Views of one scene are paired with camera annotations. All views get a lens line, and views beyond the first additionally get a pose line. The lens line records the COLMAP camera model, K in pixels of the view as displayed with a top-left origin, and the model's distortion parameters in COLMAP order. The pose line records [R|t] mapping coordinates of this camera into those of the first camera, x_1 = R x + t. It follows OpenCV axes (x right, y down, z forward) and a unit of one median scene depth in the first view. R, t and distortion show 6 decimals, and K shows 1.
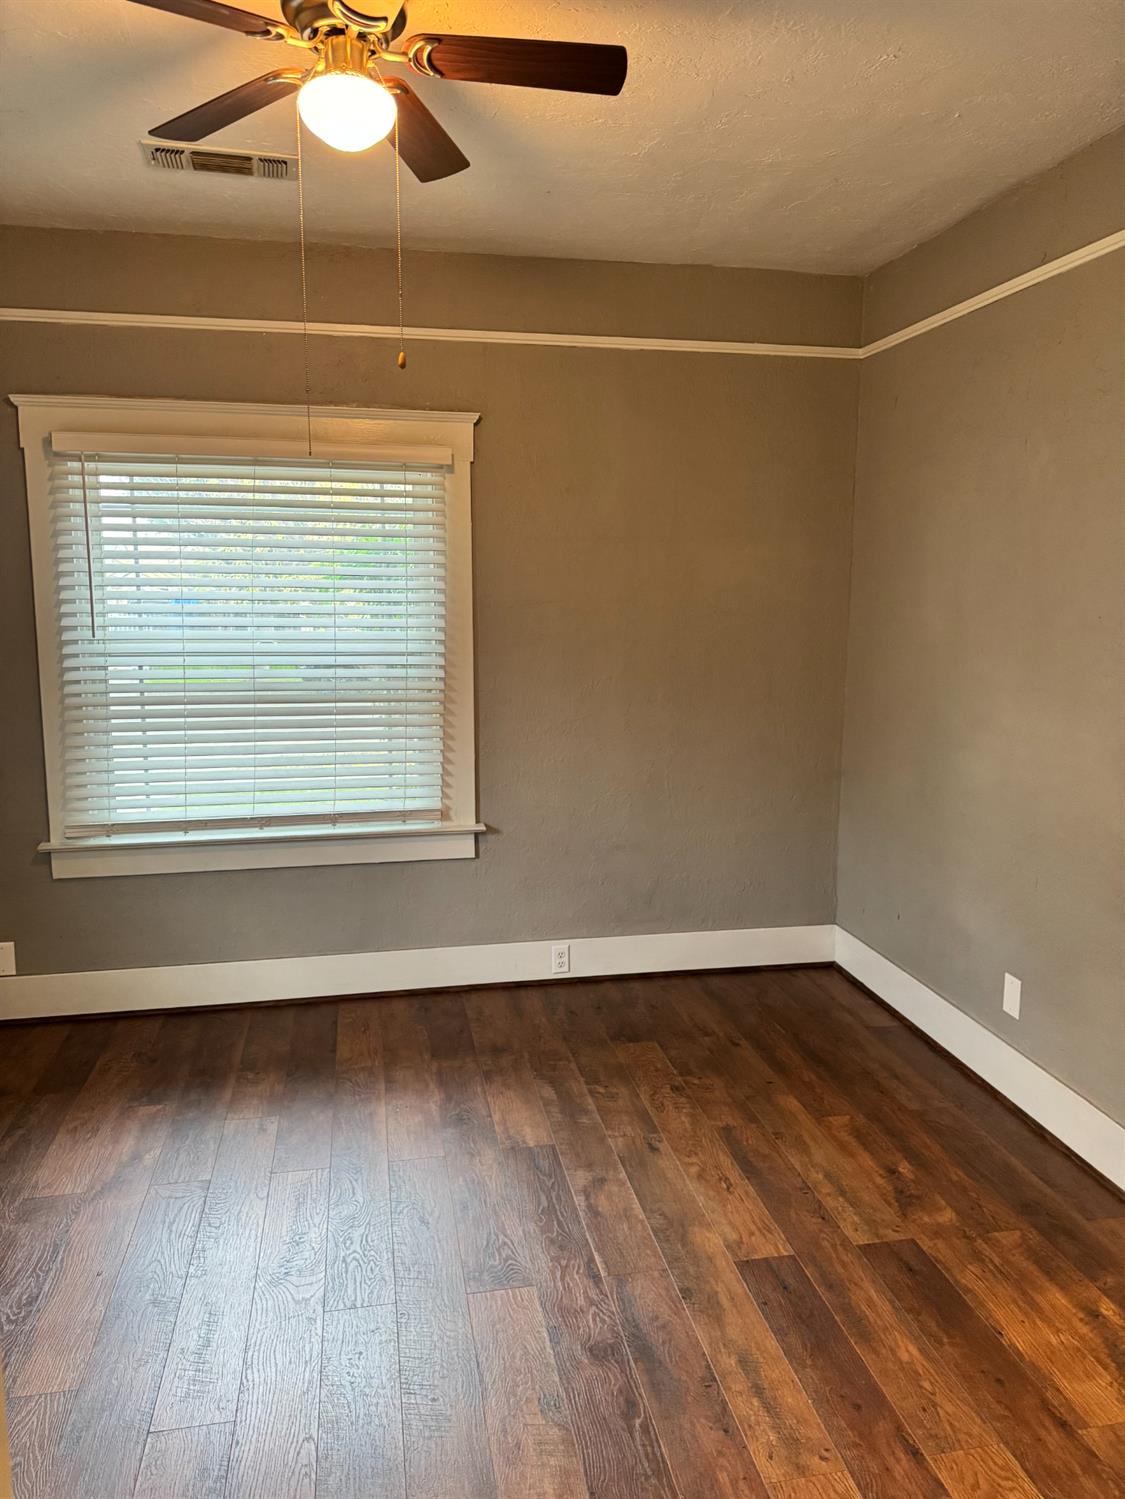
lens RADIAL K [[1057.7, 0, 560.8], [0, 1057.7, 753.7], [0, 0, 1]] dist [0.085054, -0.098694]
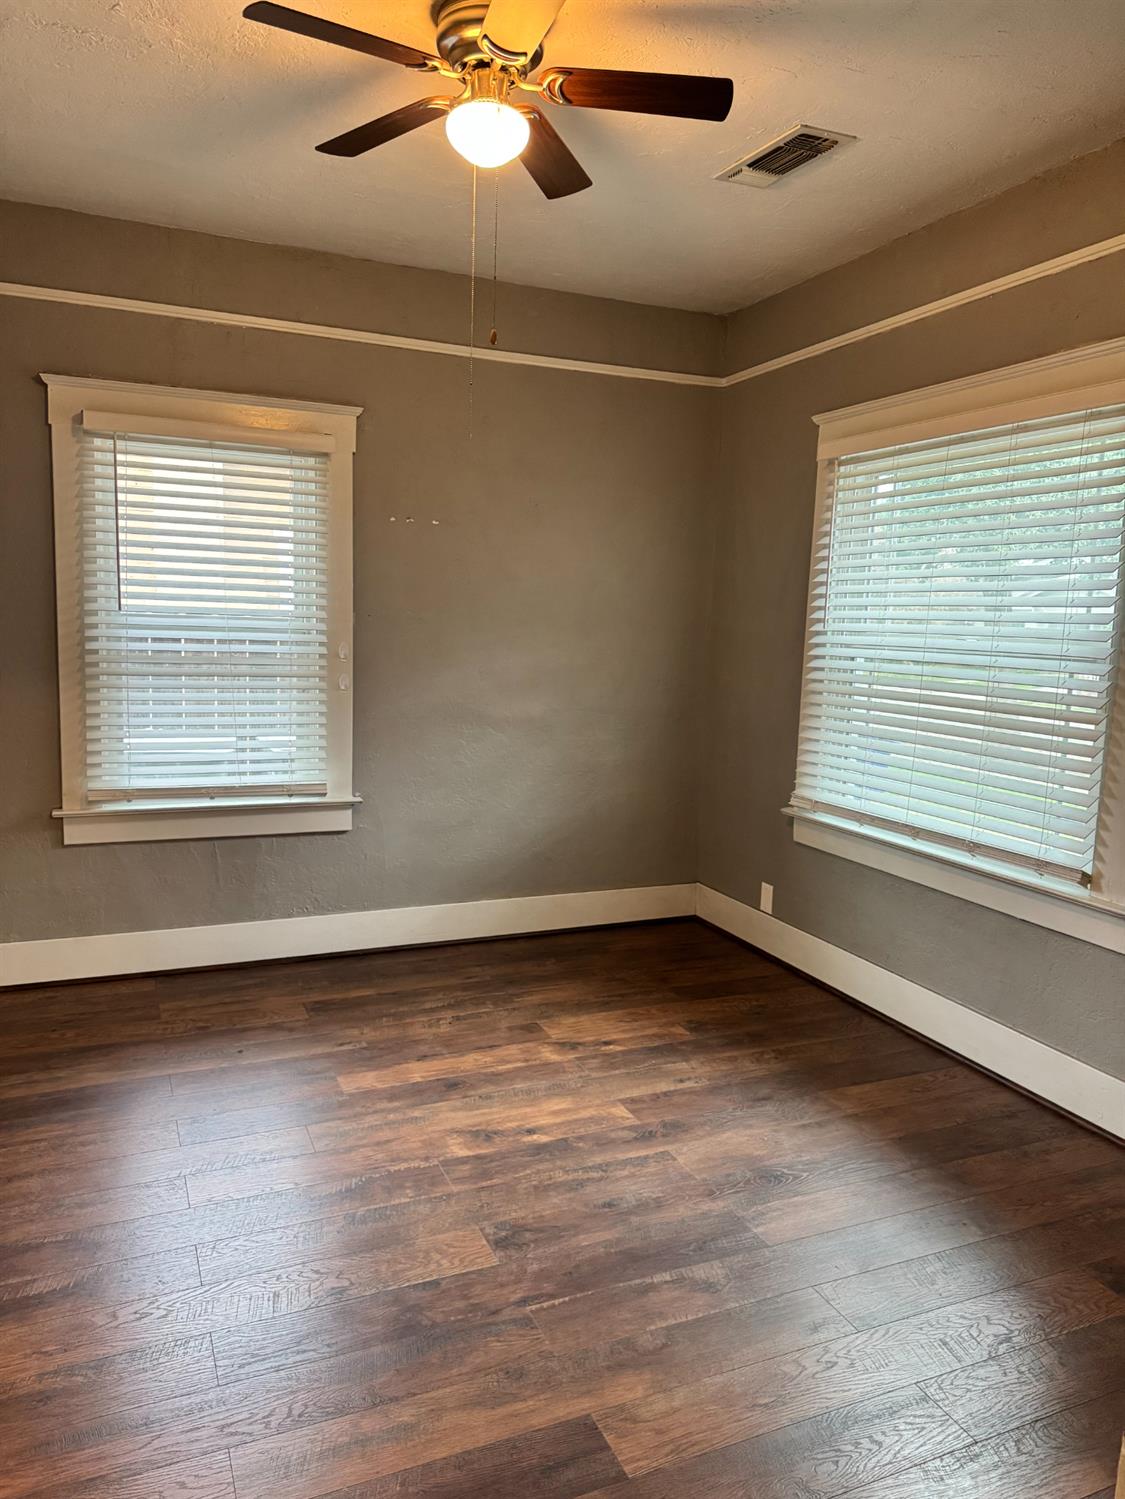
lens RADIAL K [[1084.3, 0, 560.6], [0, 1084.3, 791.1], [0, 0, 1]] dist [0.196753, -0.001514]
pose [[0.213419, 0.168560, -0.962309, 0.634925], [-0.157426, 0.978065, 0.136407, -0.060084], [0.964194, 0.122381, 0.235274, 0.519562]]
